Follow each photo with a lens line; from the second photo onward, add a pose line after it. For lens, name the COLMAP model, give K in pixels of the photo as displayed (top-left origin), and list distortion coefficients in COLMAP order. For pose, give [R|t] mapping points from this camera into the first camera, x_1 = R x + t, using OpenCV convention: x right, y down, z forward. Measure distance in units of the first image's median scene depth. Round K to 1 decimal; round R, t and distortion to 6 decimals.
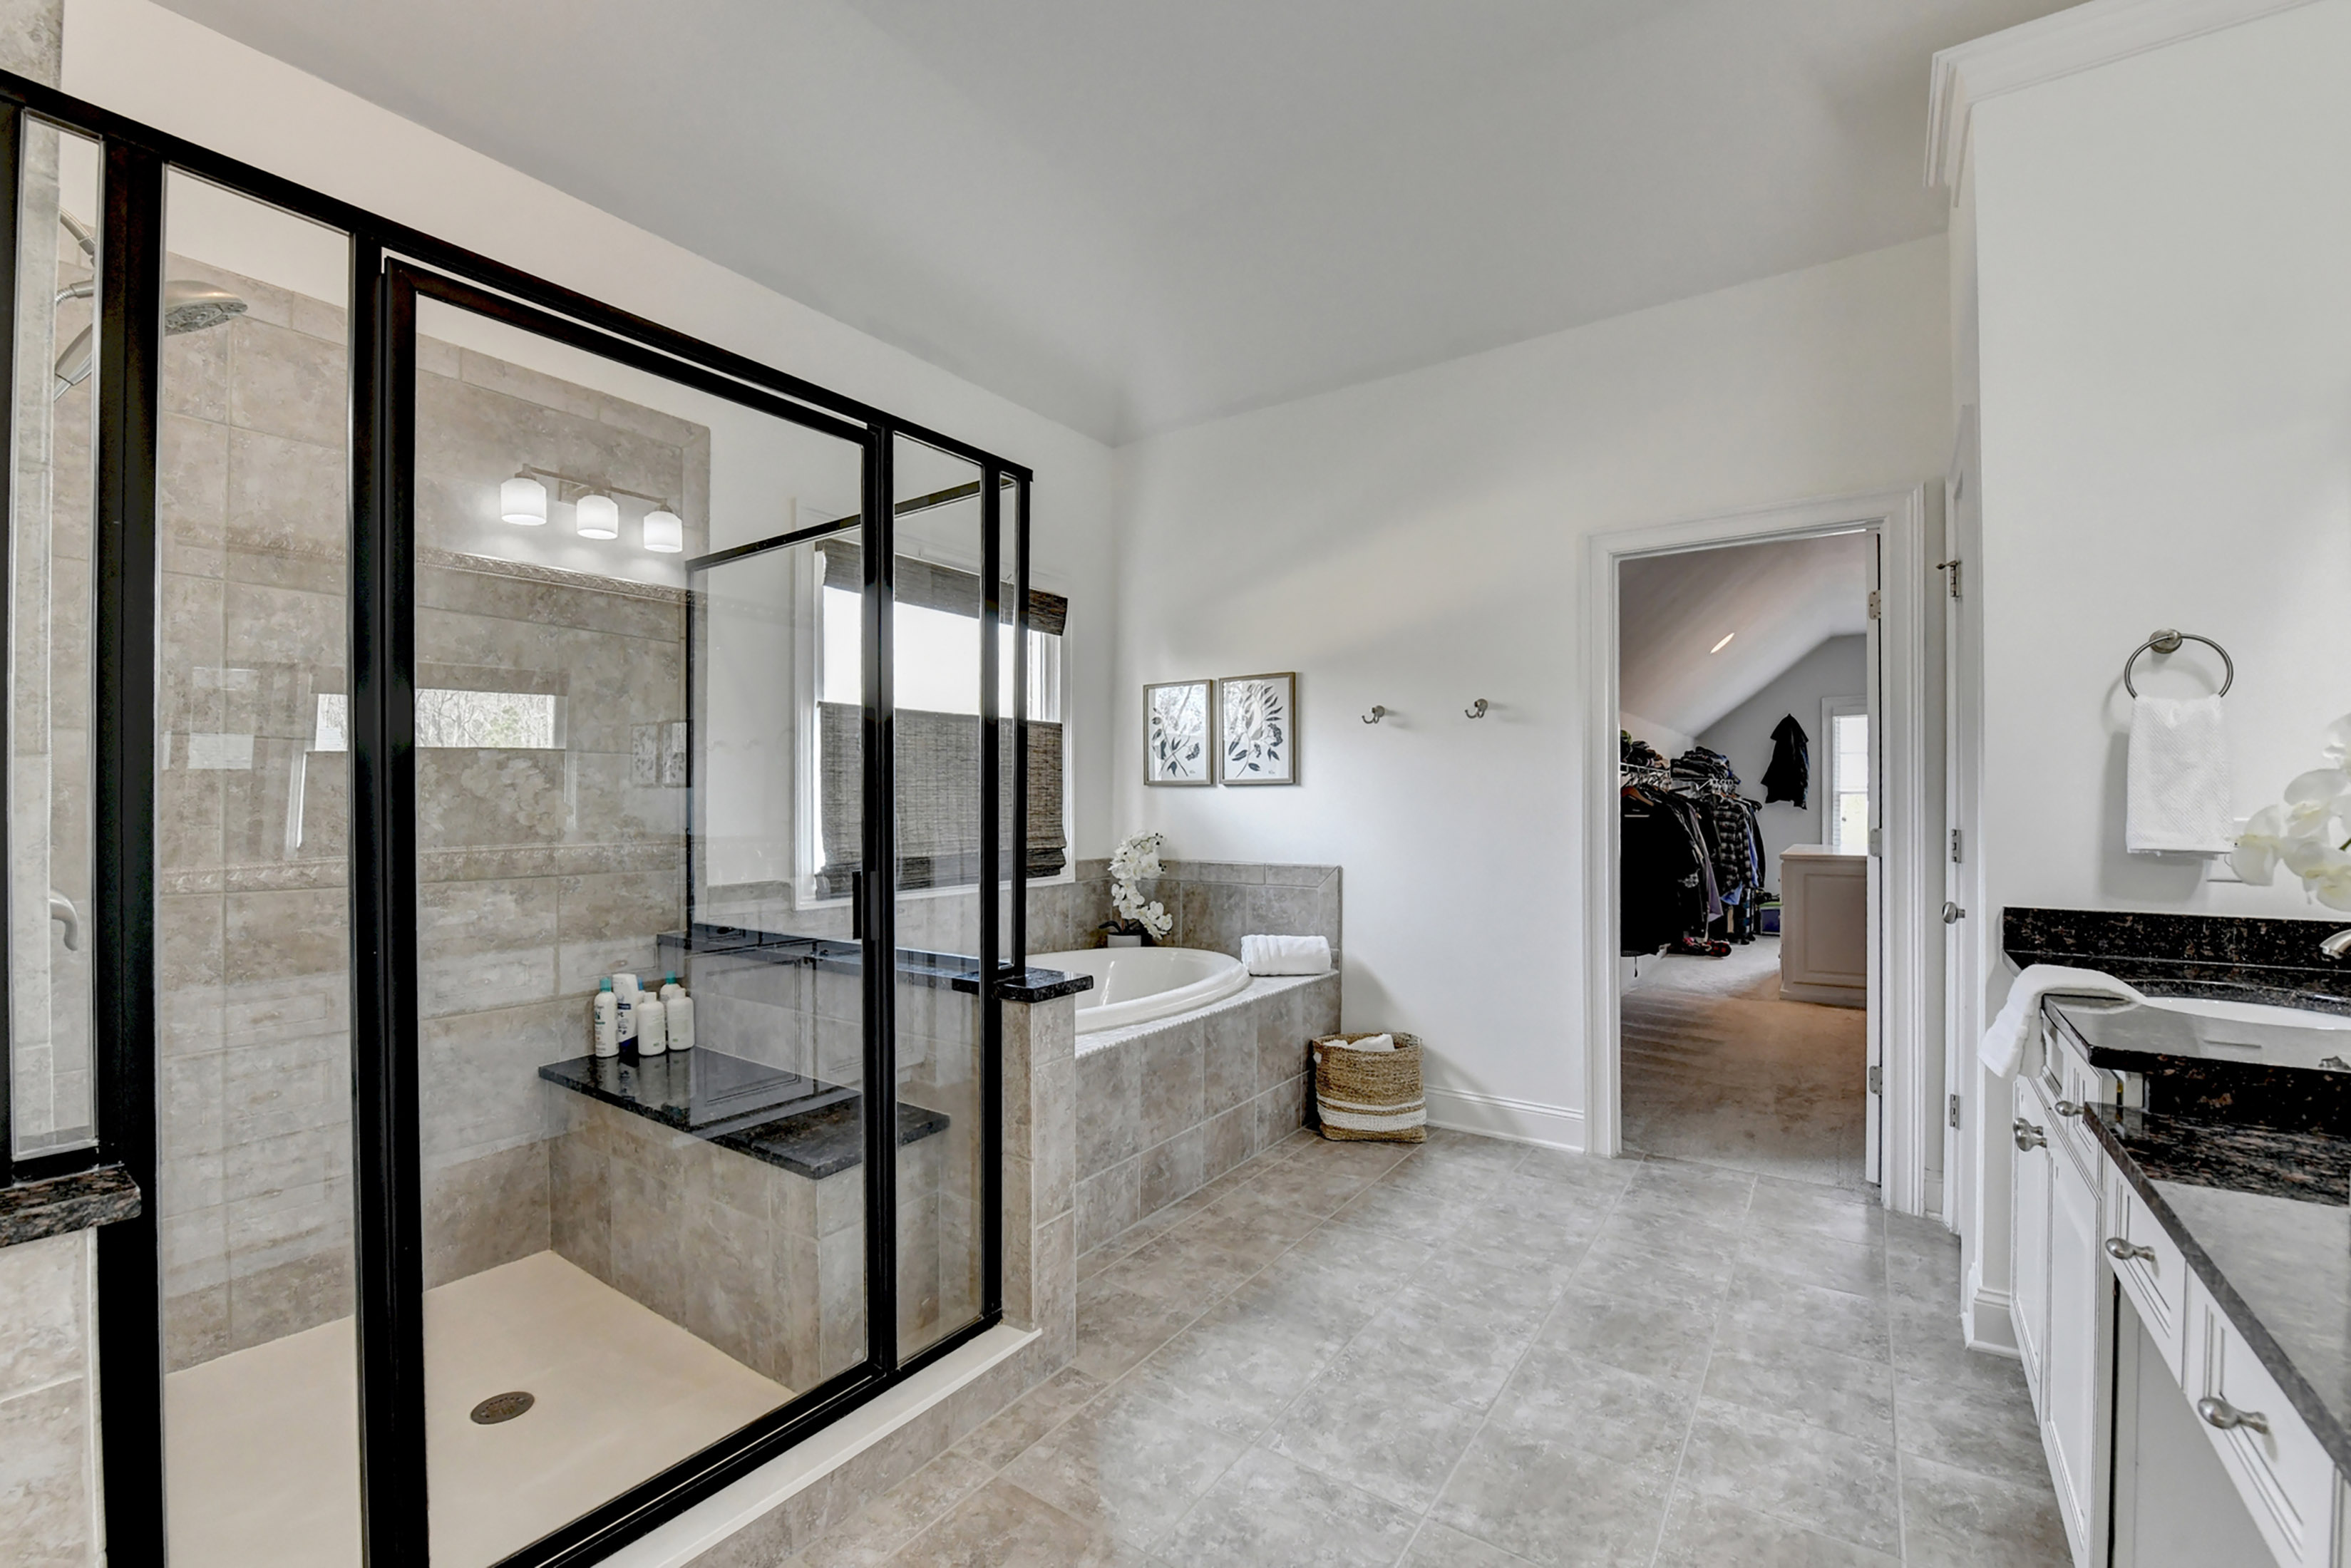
lens RADIAL K [[966.9, 0, 1152.1], [0, 966.9, 799.4], [0, 0, 1]] dist [-0.012031, -0.003072]
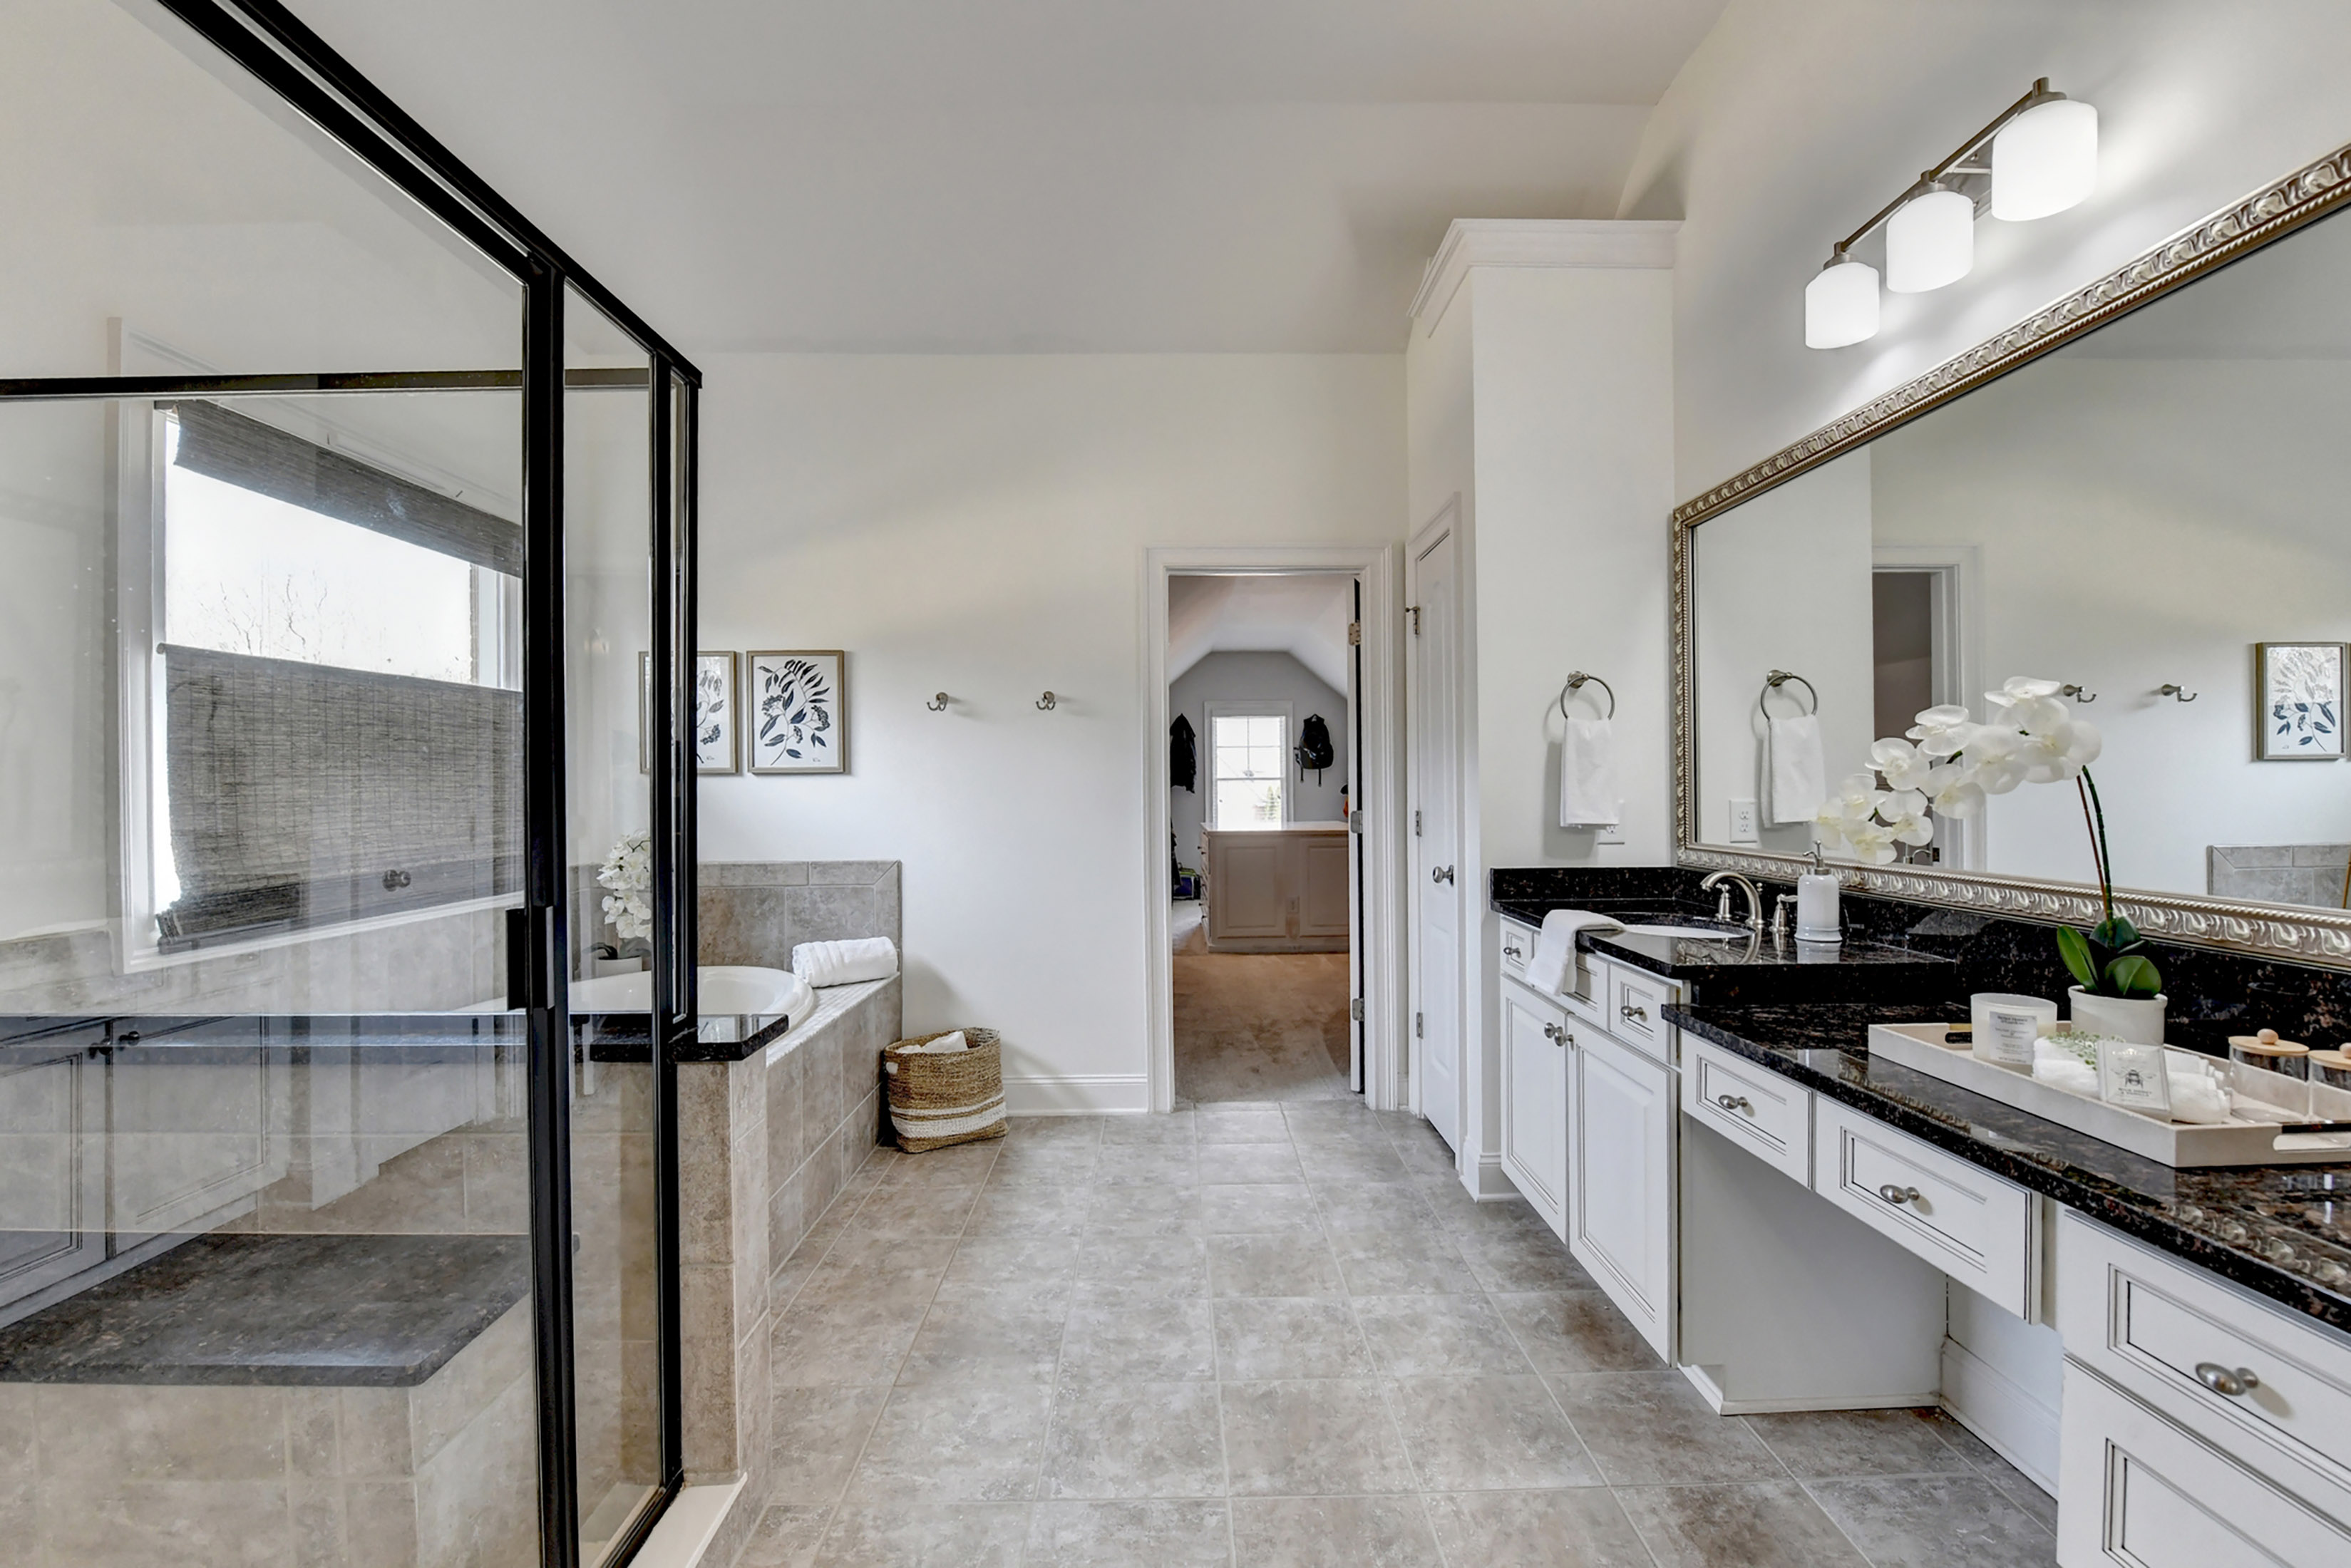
lens RADIAL K [[969.5, 0, 1175.5], [0, 969.5, 784.0], [0, 0, 1]] dist [-0.011708, -0.002810]
pose [[0.809155, -0.003728, 0.587583, -0.166099], [0.003852, 0.999992, 0.001040, -0.006478], [-0.587582, 0.001422, 0.809163, 0.091835]]
